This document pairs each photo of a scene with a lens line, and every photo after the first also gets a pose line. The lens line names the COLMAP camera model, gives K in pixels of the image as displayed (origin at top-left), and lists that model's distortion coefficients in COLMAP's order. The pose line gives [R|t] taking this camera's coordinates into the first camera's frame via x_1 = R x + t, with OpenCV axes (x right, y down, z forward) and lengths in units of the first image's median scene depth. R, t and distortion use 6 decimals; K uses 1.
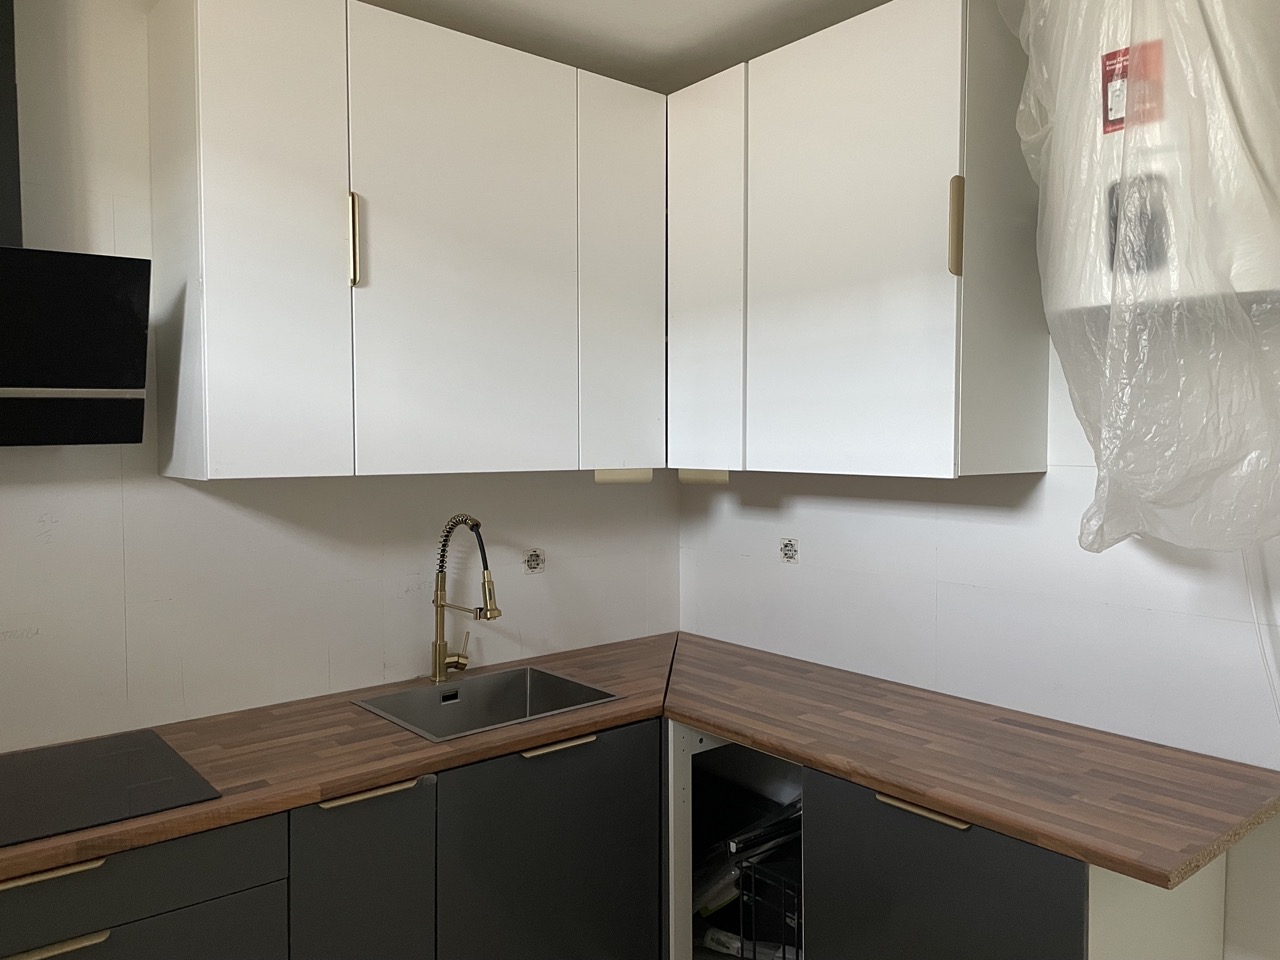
lens RADIAL K [[947.8, 0, 647.4], [0, 947.8, 473.2], [0, 0, 1]] dist [0.095052, -0.118662]
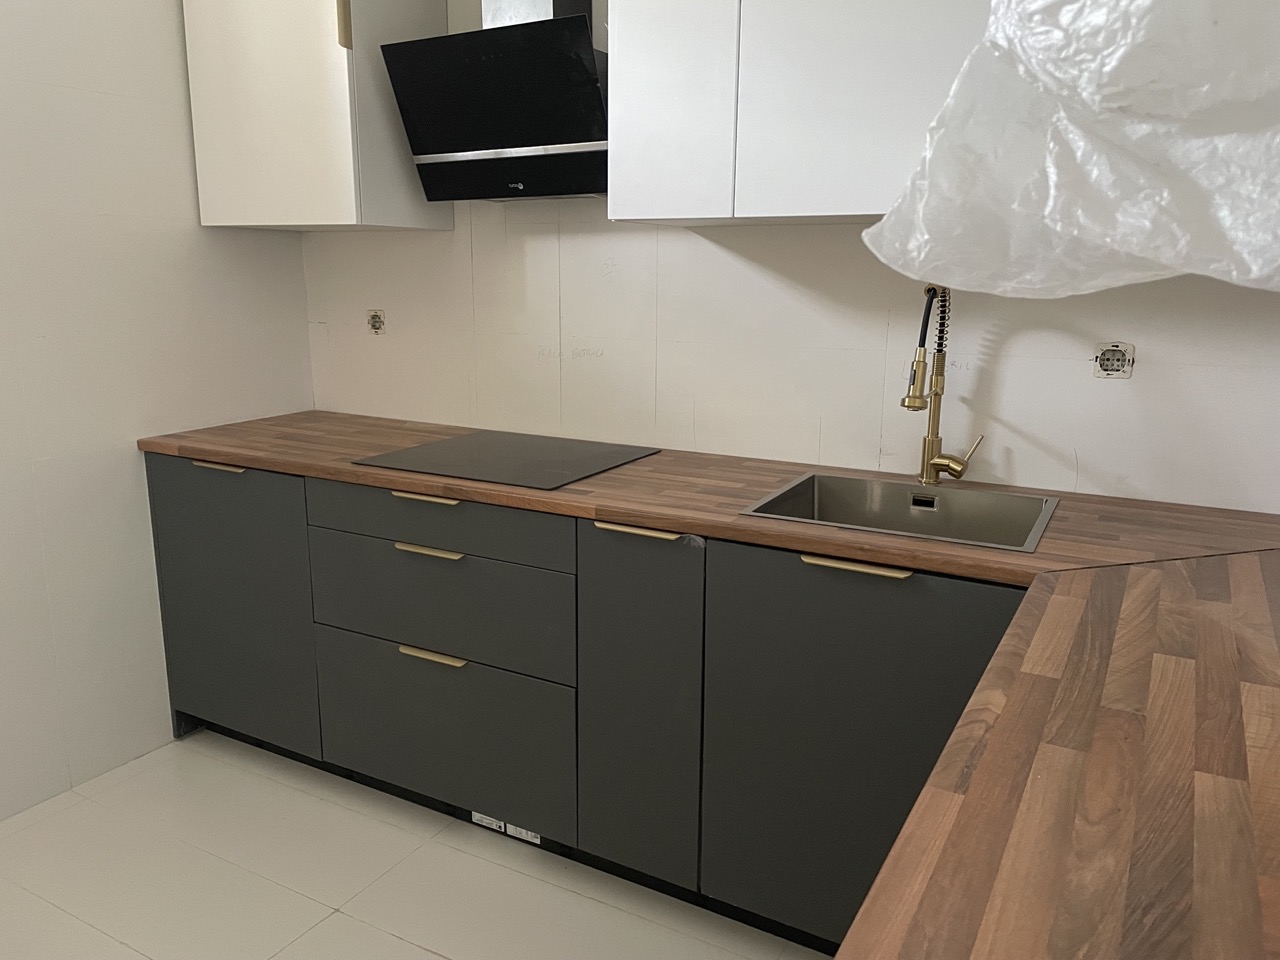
lens RADIAL K [[964.5, 0, 644.0], [0, 964.5, 473.3], [0, 0, 1]] dist [0.059664, -0.000859]
pose [[0.360183, 0.201613, -0.910835, 0.573062], [-0.041245, 0.978854, 0.200359, 0.061090], [0.931969, -0.034598, 0.360882, 0.574295]]
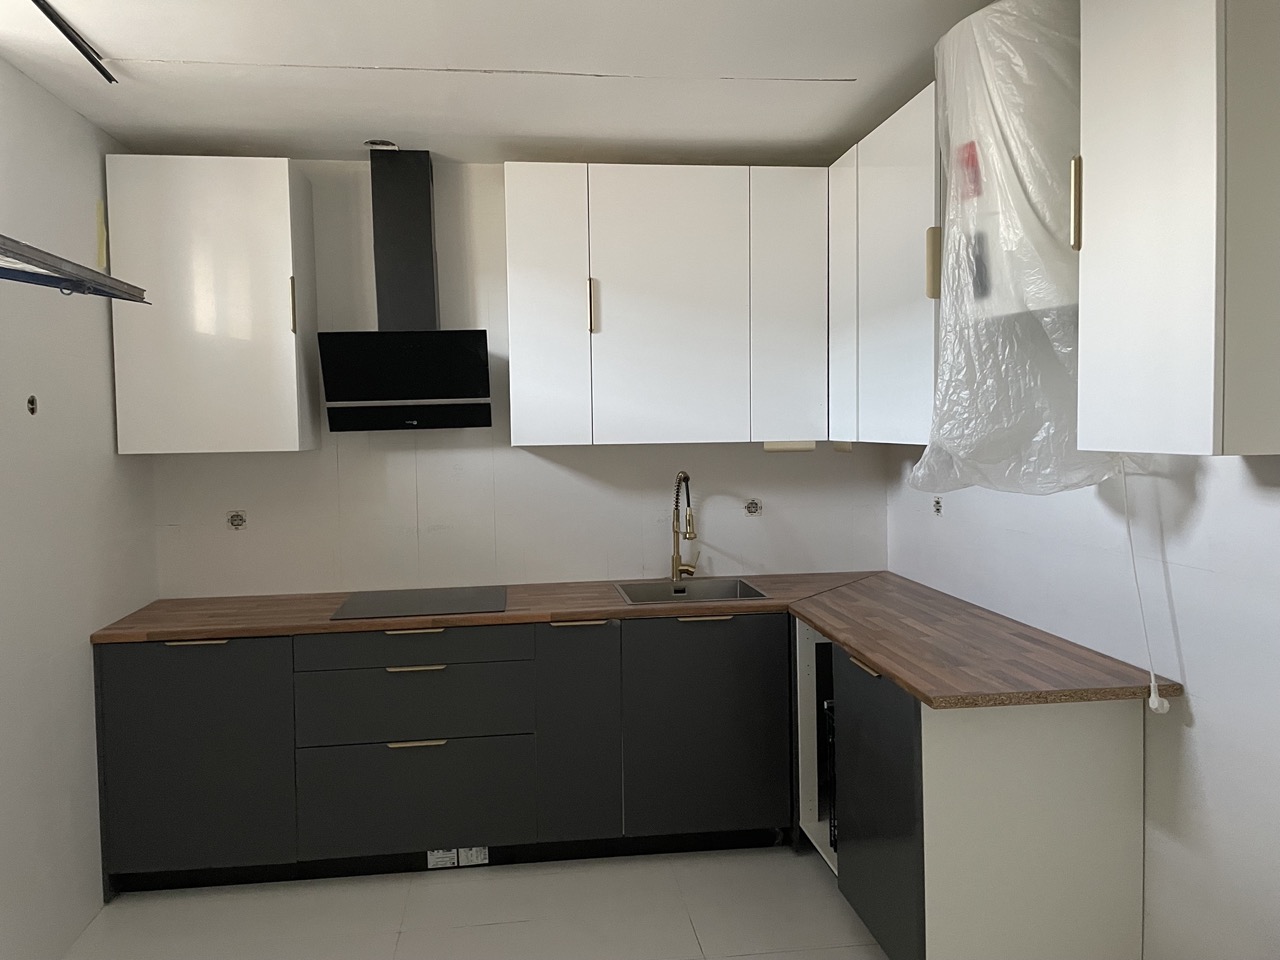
lens RADIAL K [[946.2, 0, 641.2], [0, 946.2, 471.9], [0, 0, 1]] dist [0.092712, -0.109578]
pose [[0.845084, 0.014264, -0.534444, 0.666256], [-0.004667, 0.999803, 0.019305, 0.018260], [0.534614, -0.013820, 0.844983, -0.372183]]
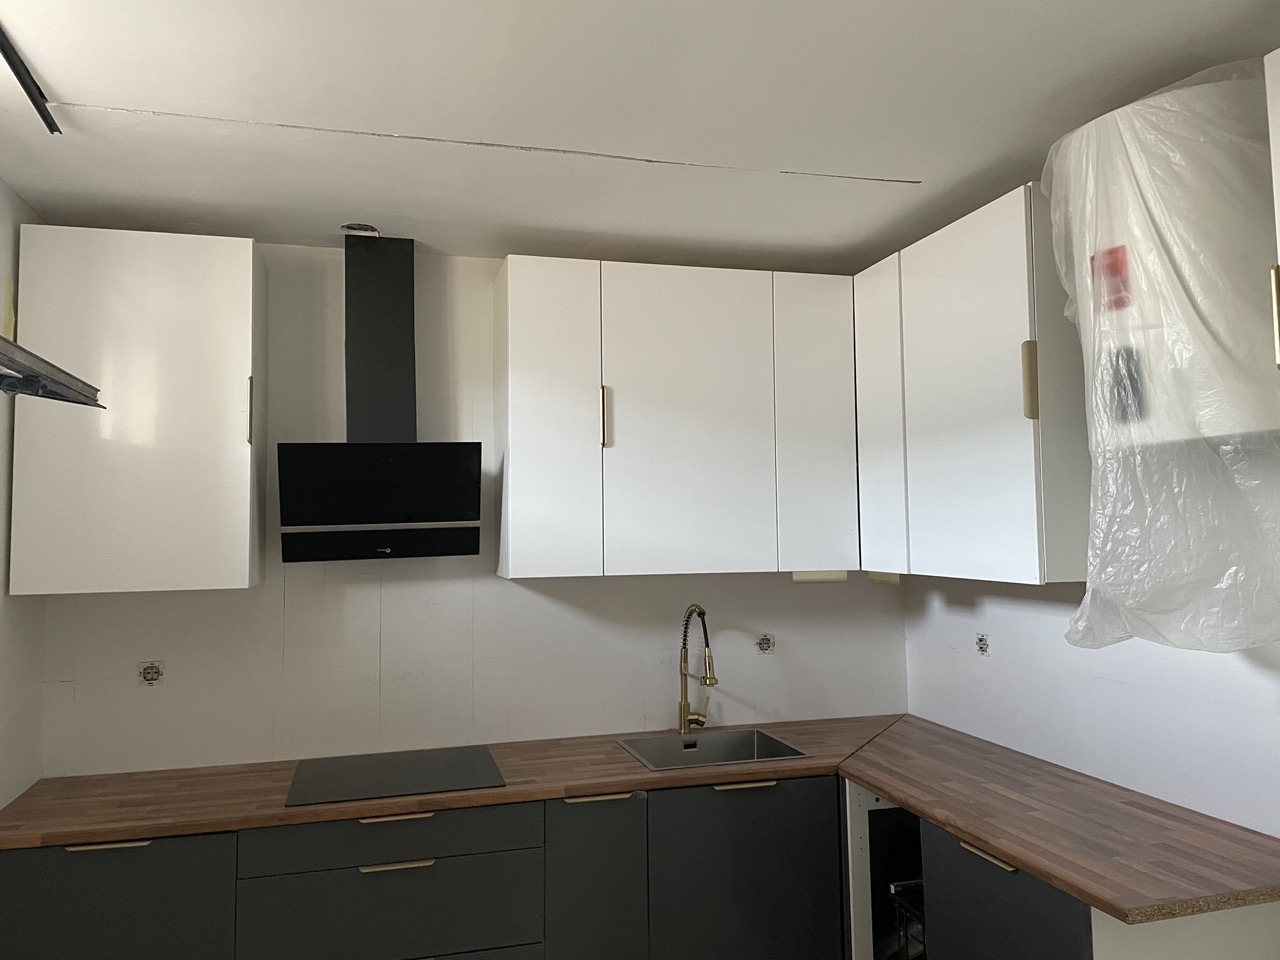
lens RADIAL K [[947.8, 0, 647.4], [0, 947.8, 473.2], [0, 0, 1]] dist [0.095052, -0.118662]
pose [[0.912625, -0.035191, -0.407279, 0.349170], [-0.003022, 0.995680, -0.092803, -0.019632], [0.408786, 0.085925, 0.908576, -0.297470]]
